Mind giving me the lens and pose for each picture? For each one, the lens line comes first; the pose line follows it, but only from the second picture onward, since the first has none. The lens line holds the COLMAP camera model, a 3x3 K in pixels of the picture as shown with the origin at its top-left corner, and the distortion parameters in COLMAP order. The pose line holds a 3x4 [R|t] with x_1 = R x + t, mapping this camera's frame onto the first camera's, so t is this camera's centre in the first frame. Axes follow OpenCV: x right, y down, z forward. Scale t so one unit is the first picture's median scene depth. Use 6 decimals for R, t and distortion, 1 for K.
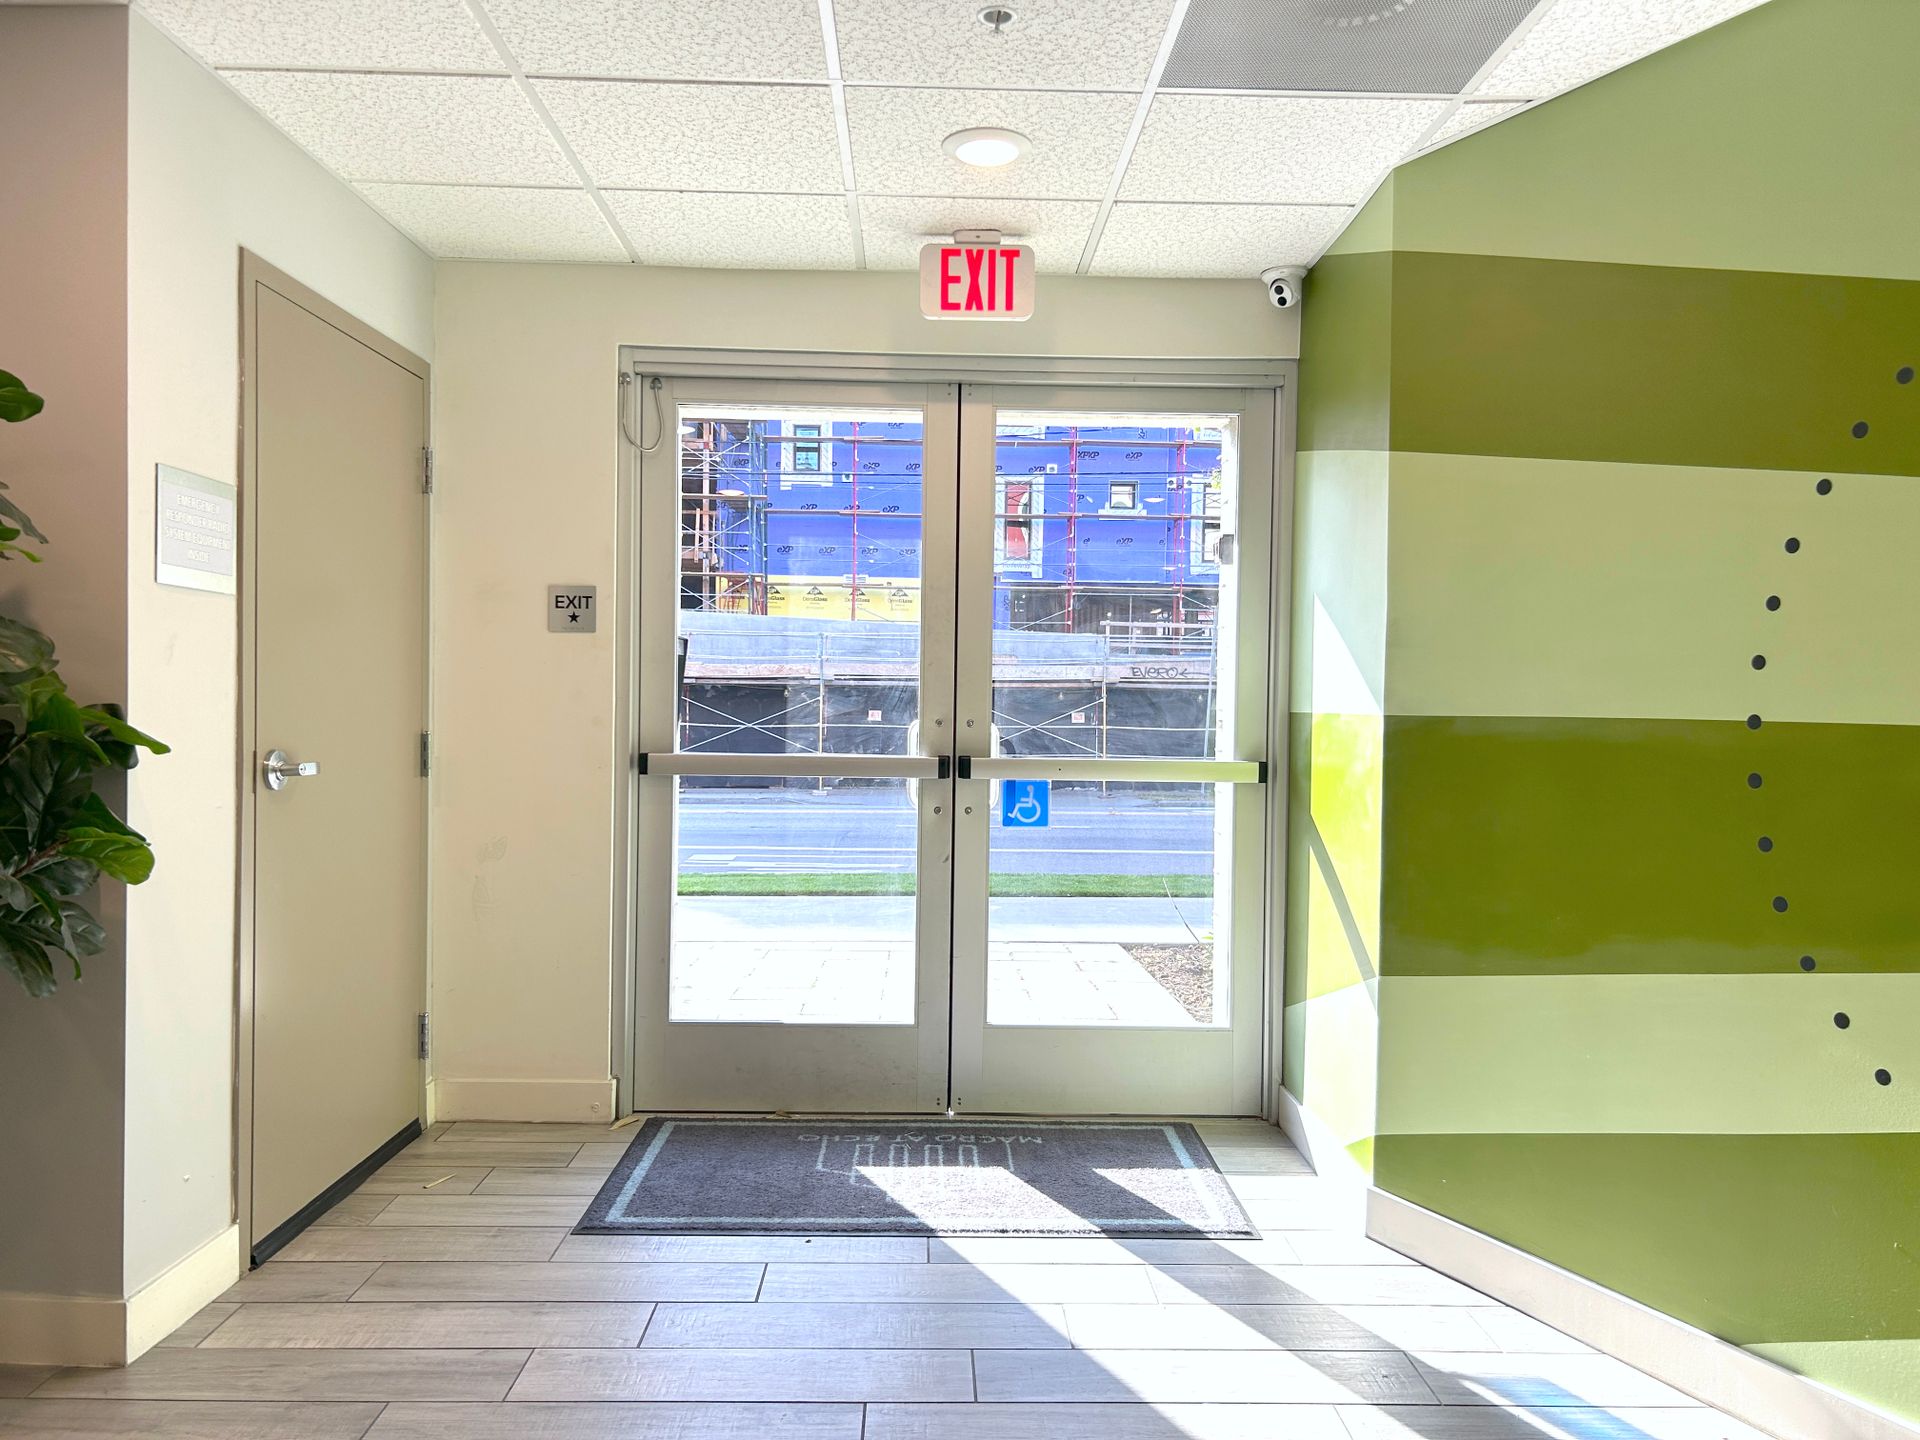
lens RADIAL K [[1469.2, 0, 965.0], [0, 1469.2, 725.9], [0, 0, 1]] dist [0.087956, -0.129016]
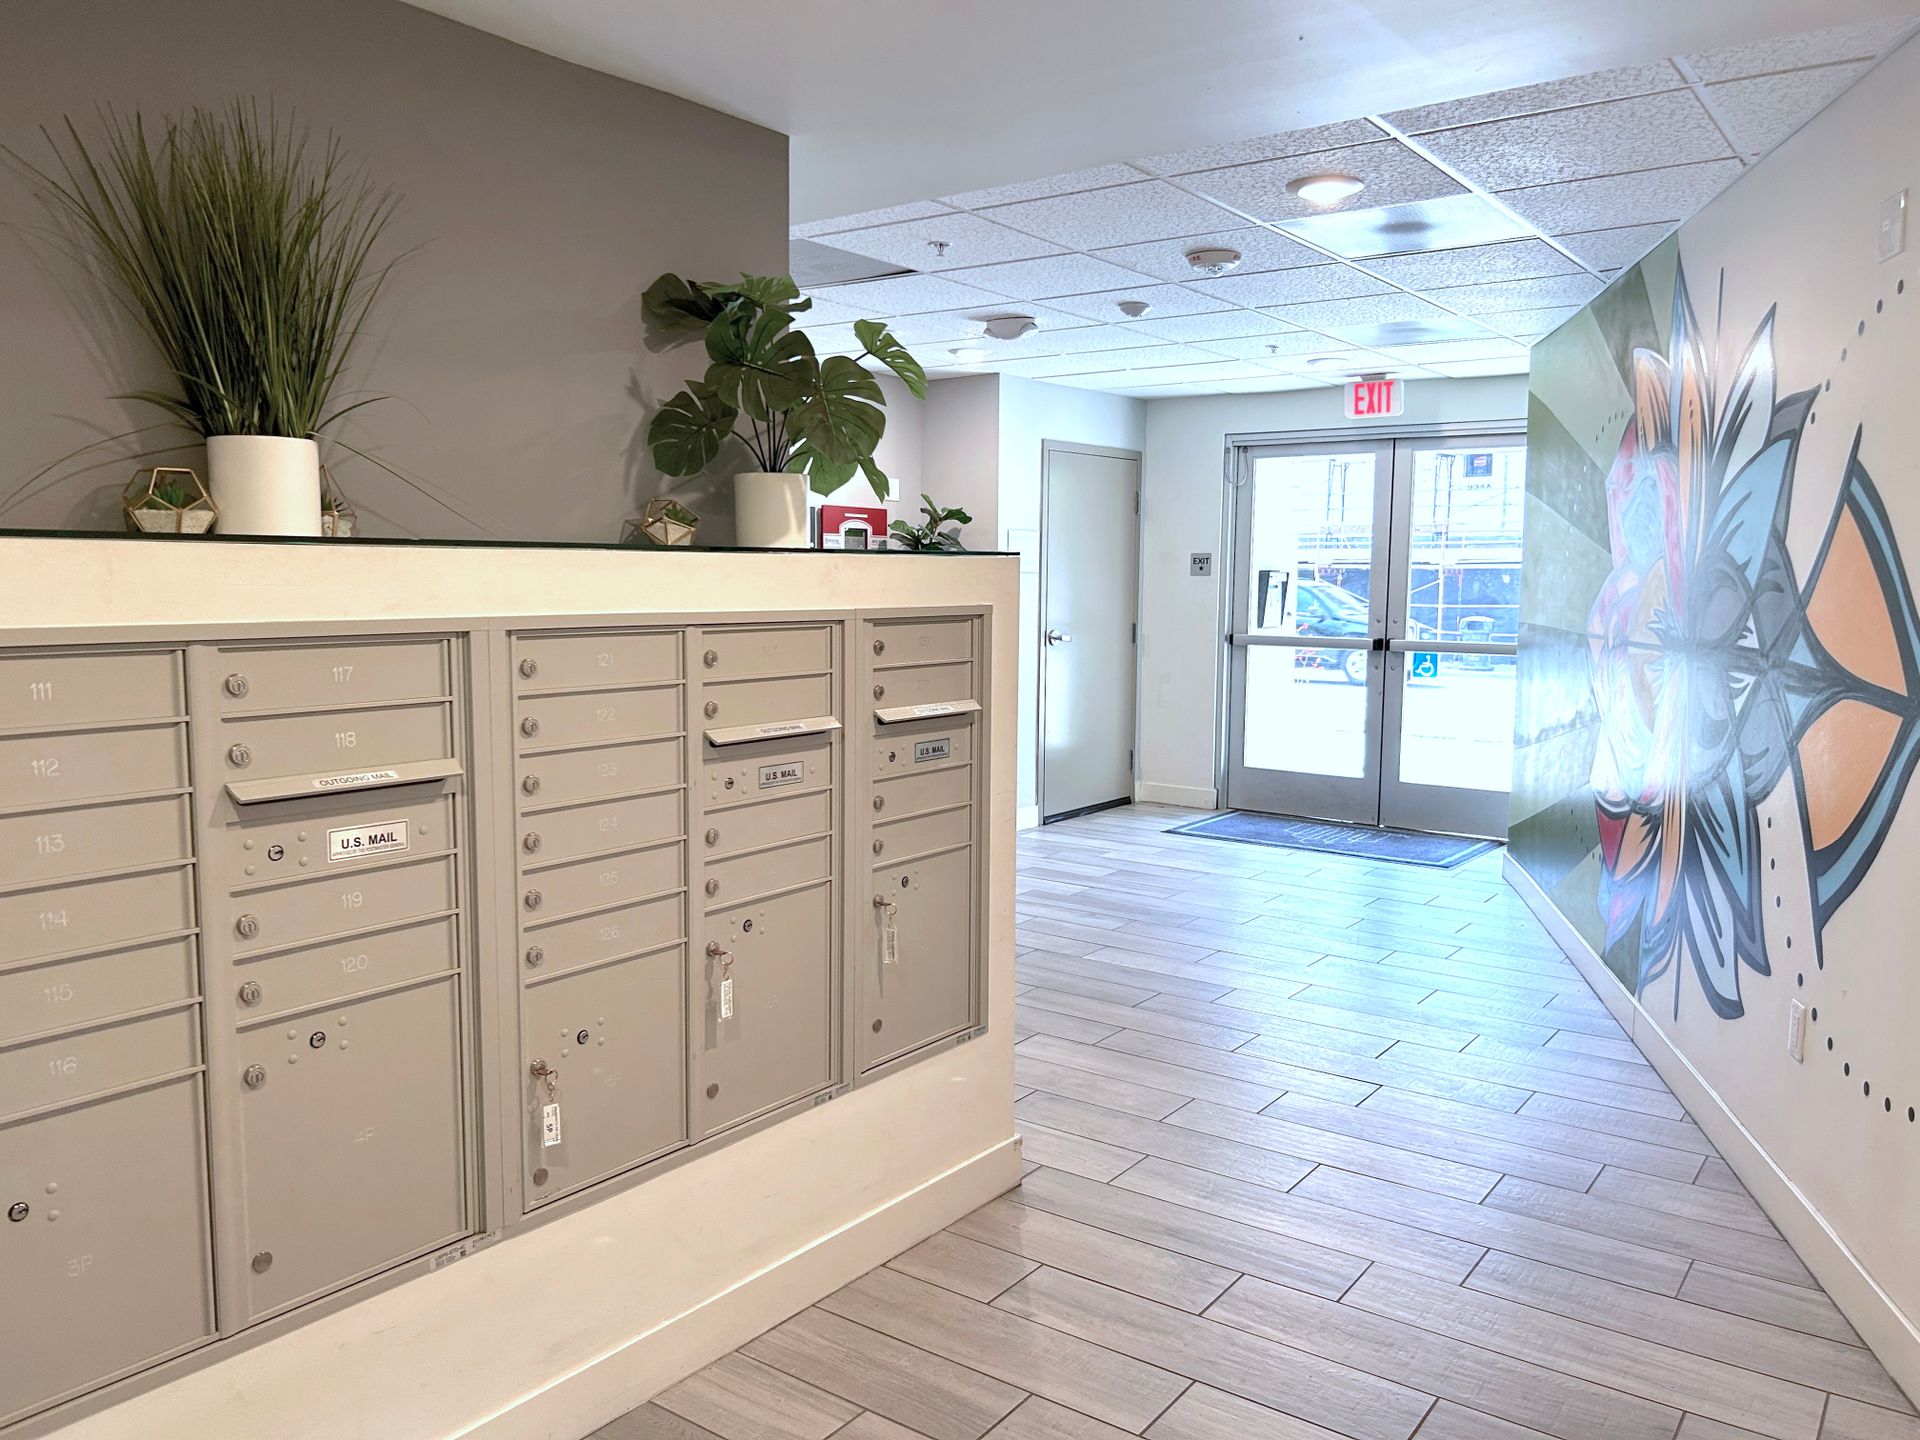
lens RADIAL K [[1469.2, 0, 965.0], [0, 1469.2, 725.9], [0, 0, 1]] dist [0.087956, -0.129016]
pose [[0.794740, 0.057173, -0.604252, 0.800309], [-0.007144, 0.996366, 0.084878, -0.028205], [0.606909, -0.063139, 0.792260, -0.934656]]
